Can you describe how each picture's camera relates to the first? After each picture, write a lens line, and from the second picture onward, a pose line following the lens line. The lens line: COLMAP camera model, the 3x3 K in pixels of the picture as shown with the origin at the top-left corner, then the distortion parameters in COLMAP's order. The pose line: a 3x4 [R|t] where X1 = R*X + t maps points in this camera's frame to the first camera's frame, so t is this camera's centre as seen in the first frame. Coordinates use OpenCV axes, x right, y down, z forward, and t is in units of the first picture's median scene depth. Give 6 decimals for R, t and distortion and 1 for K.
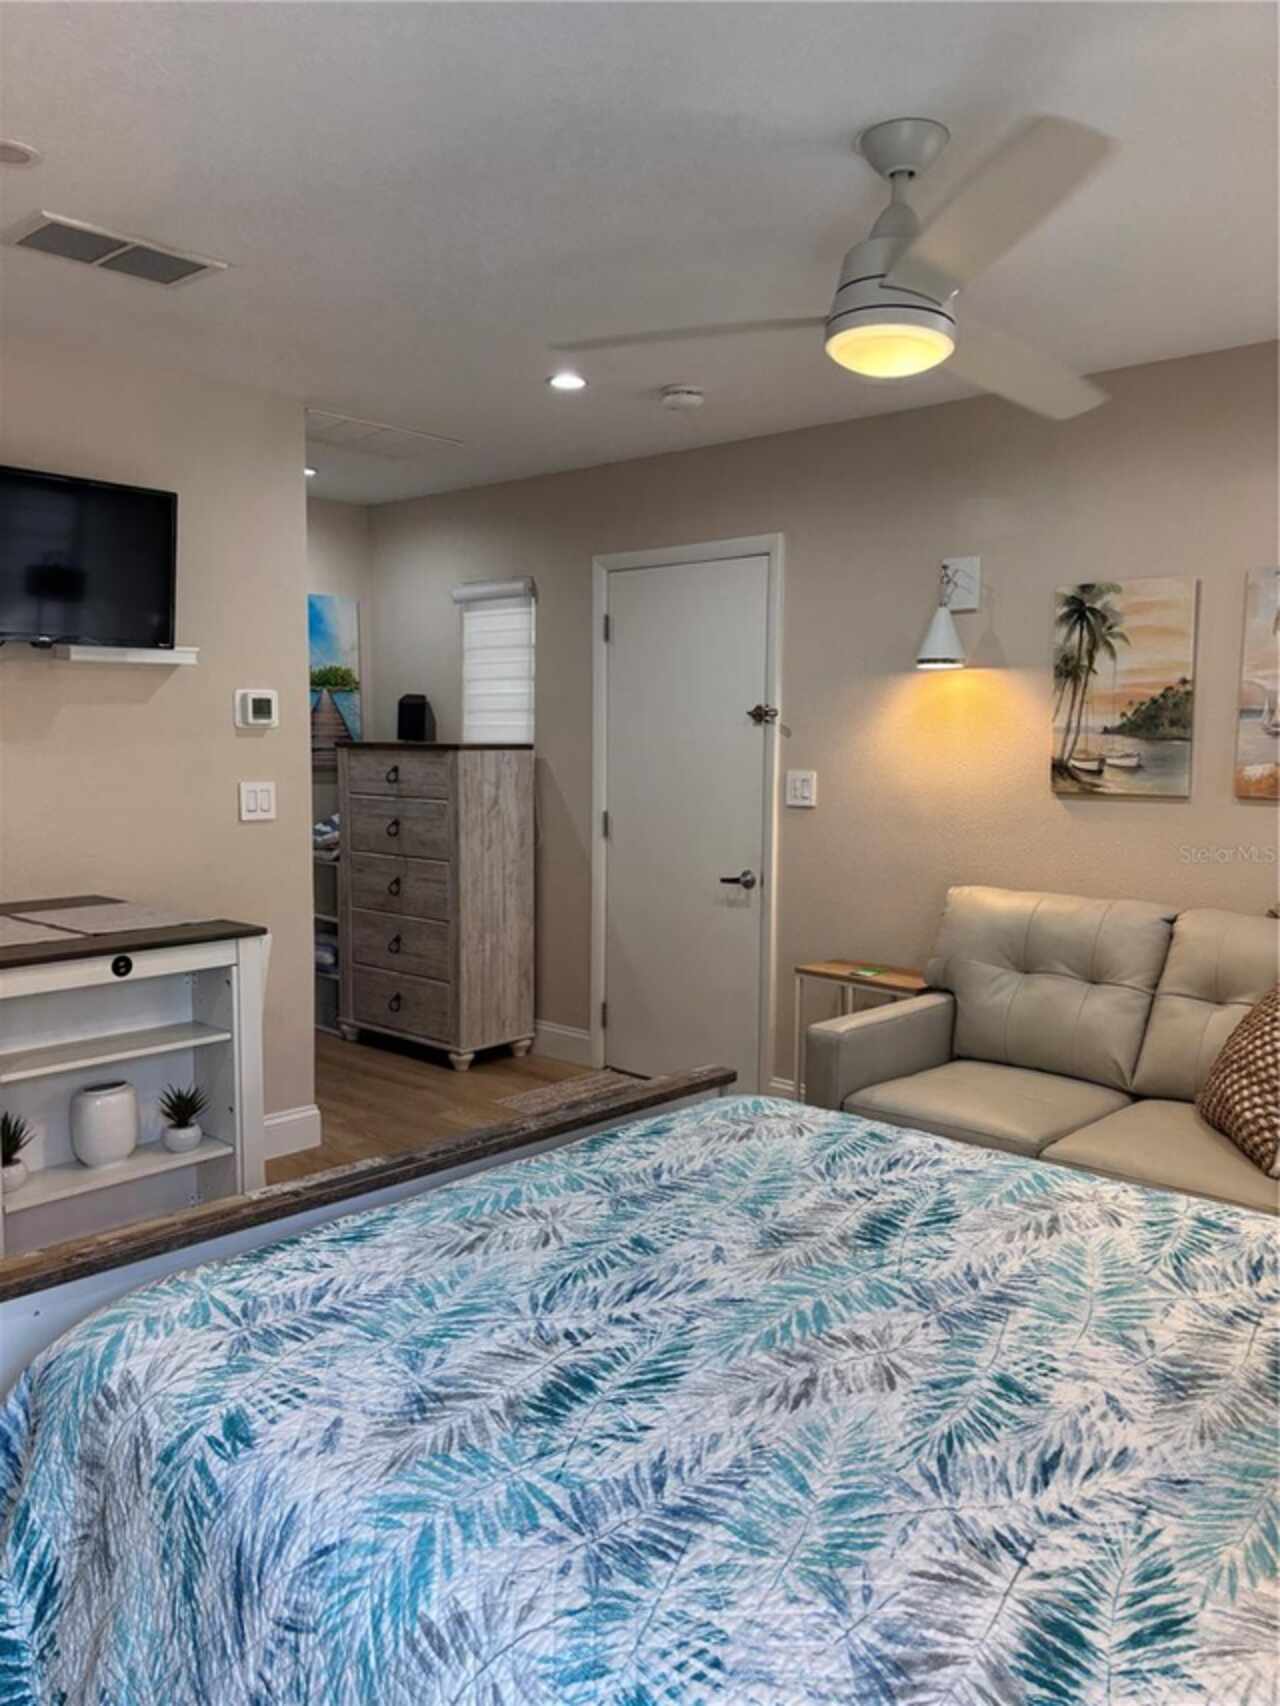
lens RADIAL K [[1301.2, 0, 647.4], [0, 1301.2, 858.7], [0, 0, 1]] dist [0.042950, -0.010426]
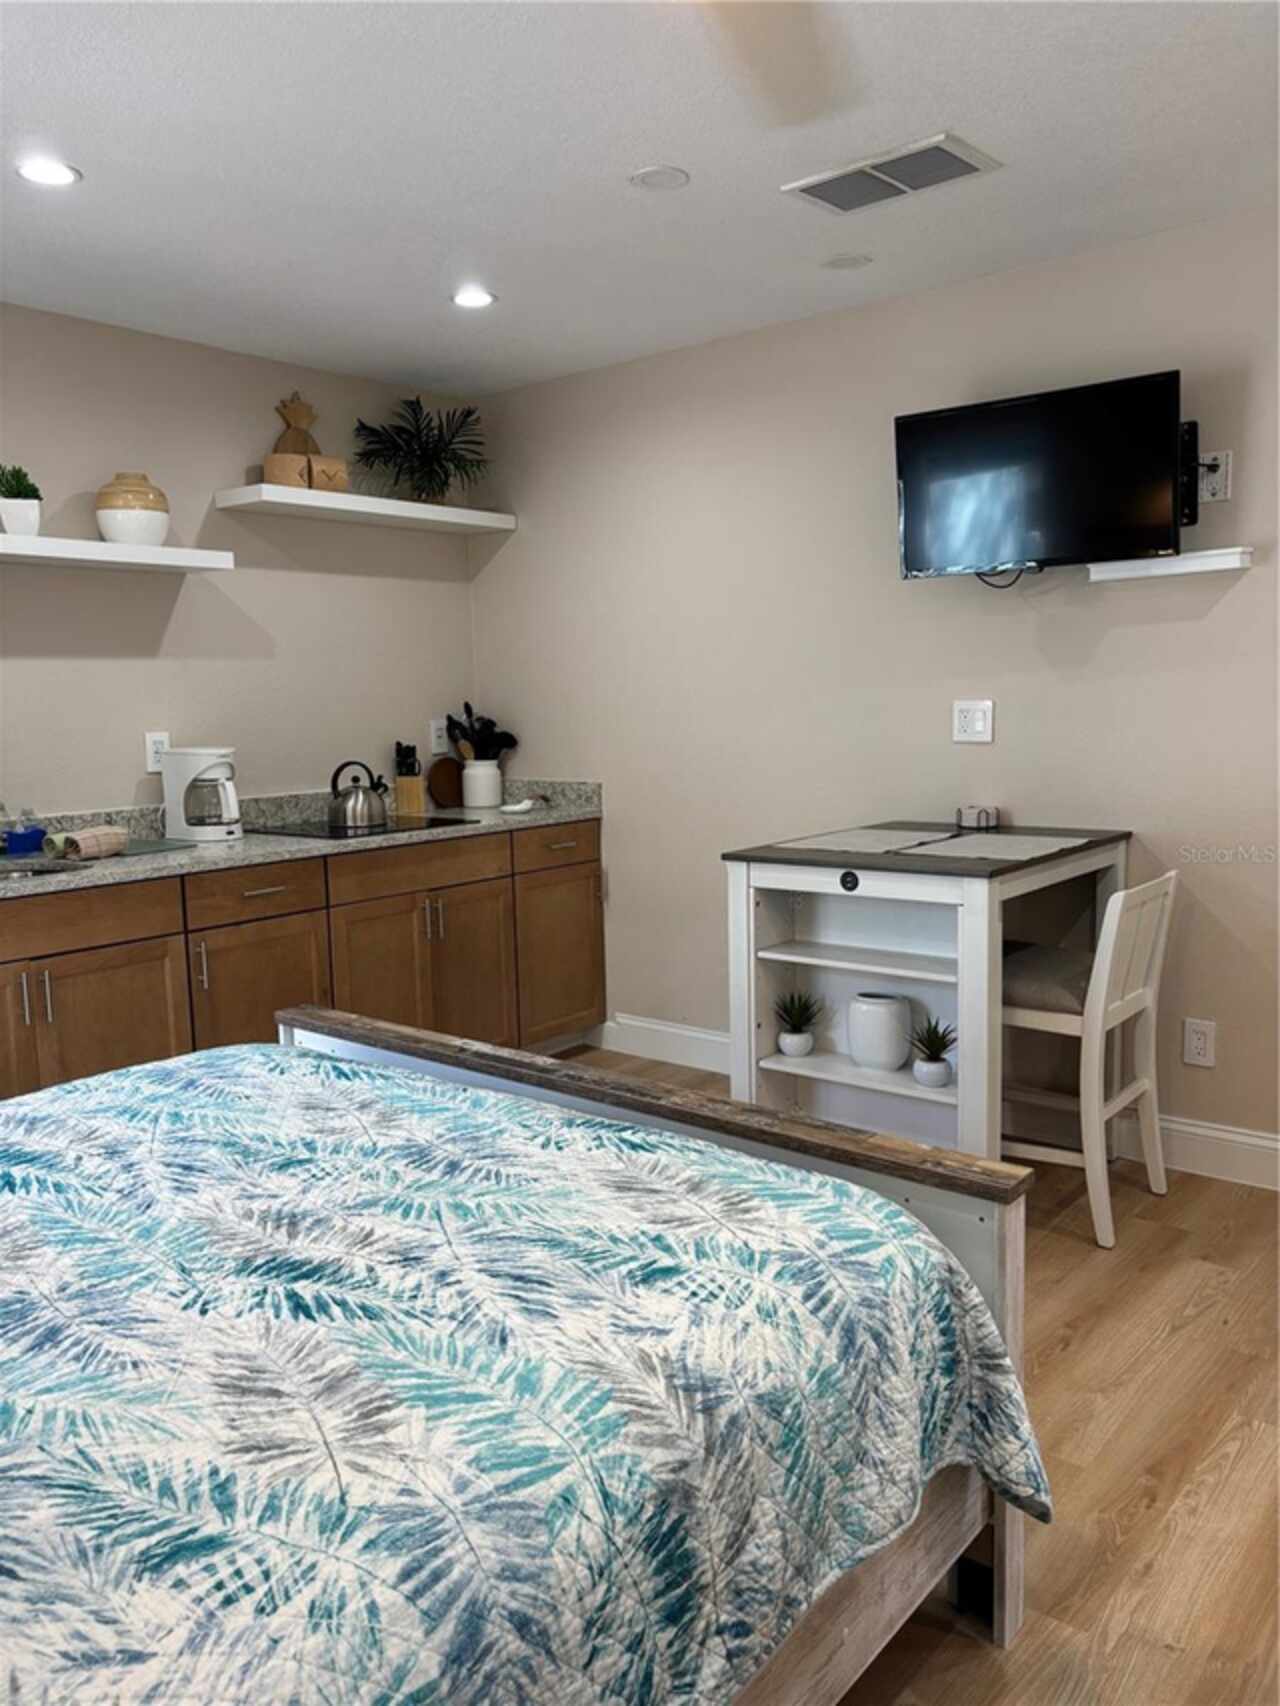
lens RADIAL K [[1301.2, 0, 647.4], [0, 1301.2, 858.7], [0, 0, 1]] dist [0.042950, -0.010426]
pose [[0.061036, 0.119530, -0.990953, 0.859008], [-0.076026, 0.990476, 0.114790, -0.060271], [0.995236, 0.068332, 0.069542, 1.047128]]
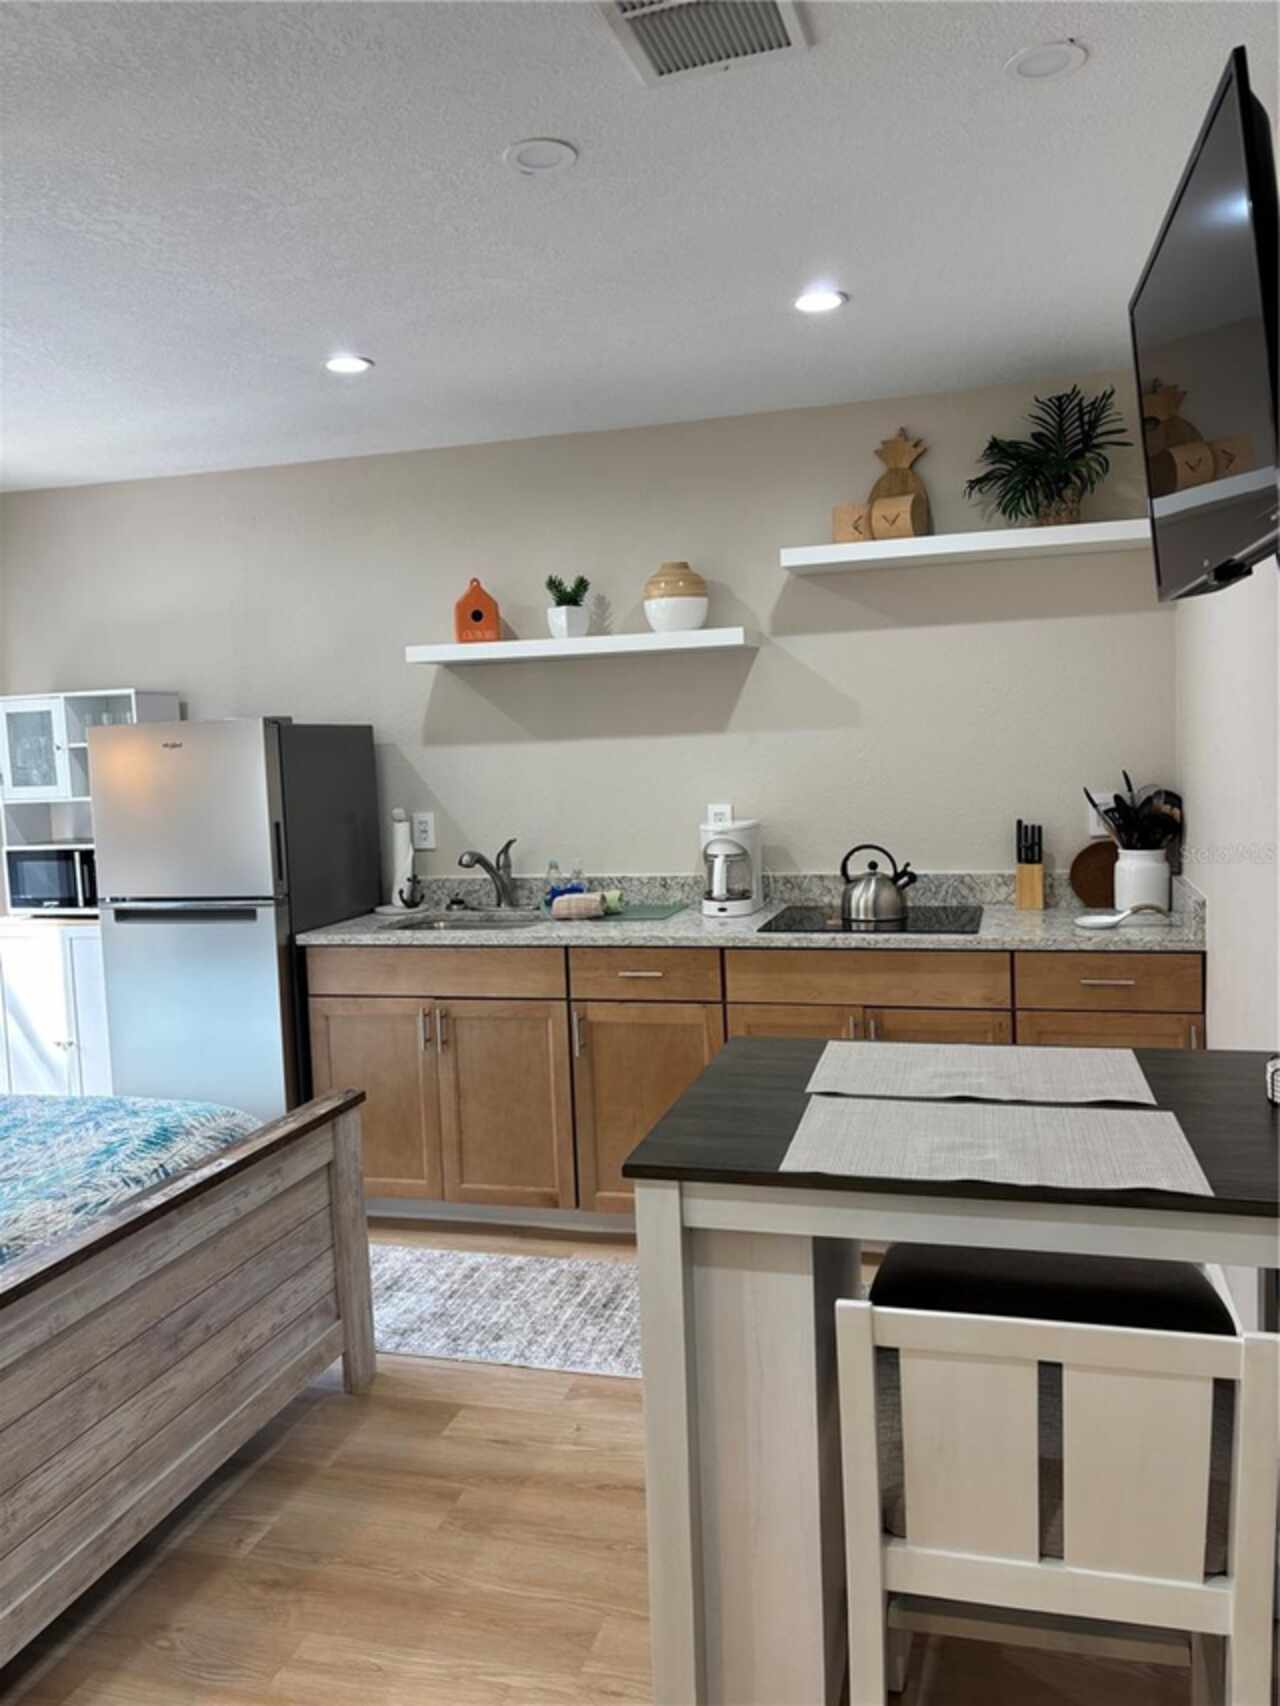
lens RADIAL K [[1301.2, 0, 647.4], [0, 1301.2, 858.7], [0, 0, 1]] dist [0.042950, -0.010426]
pose [[-0.890394, 0.068739, -0.449970, -0.115762], [-0.013859, 0.983980, 0.177741, -0.234813], [0.454980, 0.164495, -0.875177, 2.136939]]
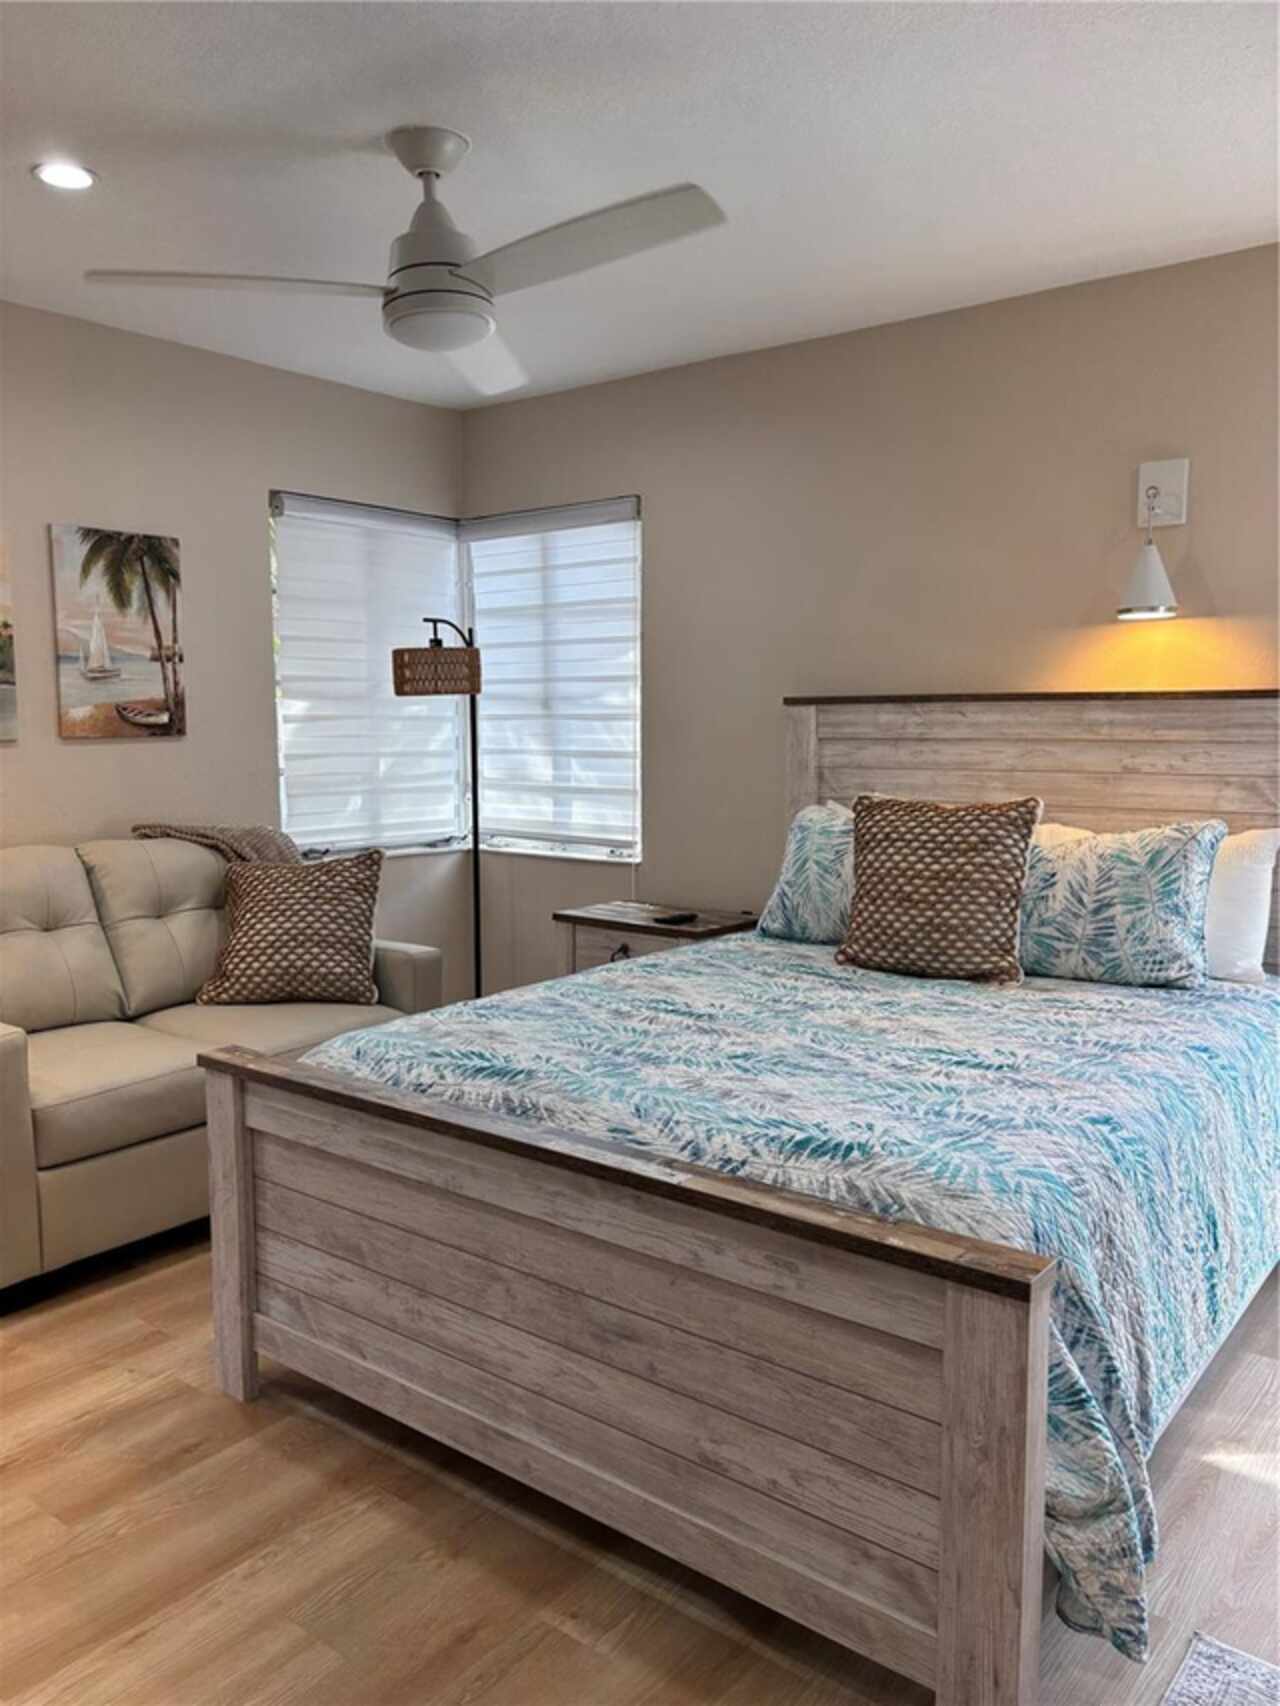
lens RADIAL K [[1301.2, 0, 647.4], [0, 1301.2, 858.7], [0, 0, 1]] dist [0.042950, -0.010426]
pose [[-0.088679, -0.123642, 0.988357, -1.105160], [0.103249, 0.985780, 0.132584, -0.071007], [-0.990695, 0.113804, -0.074652, 1.033466]]
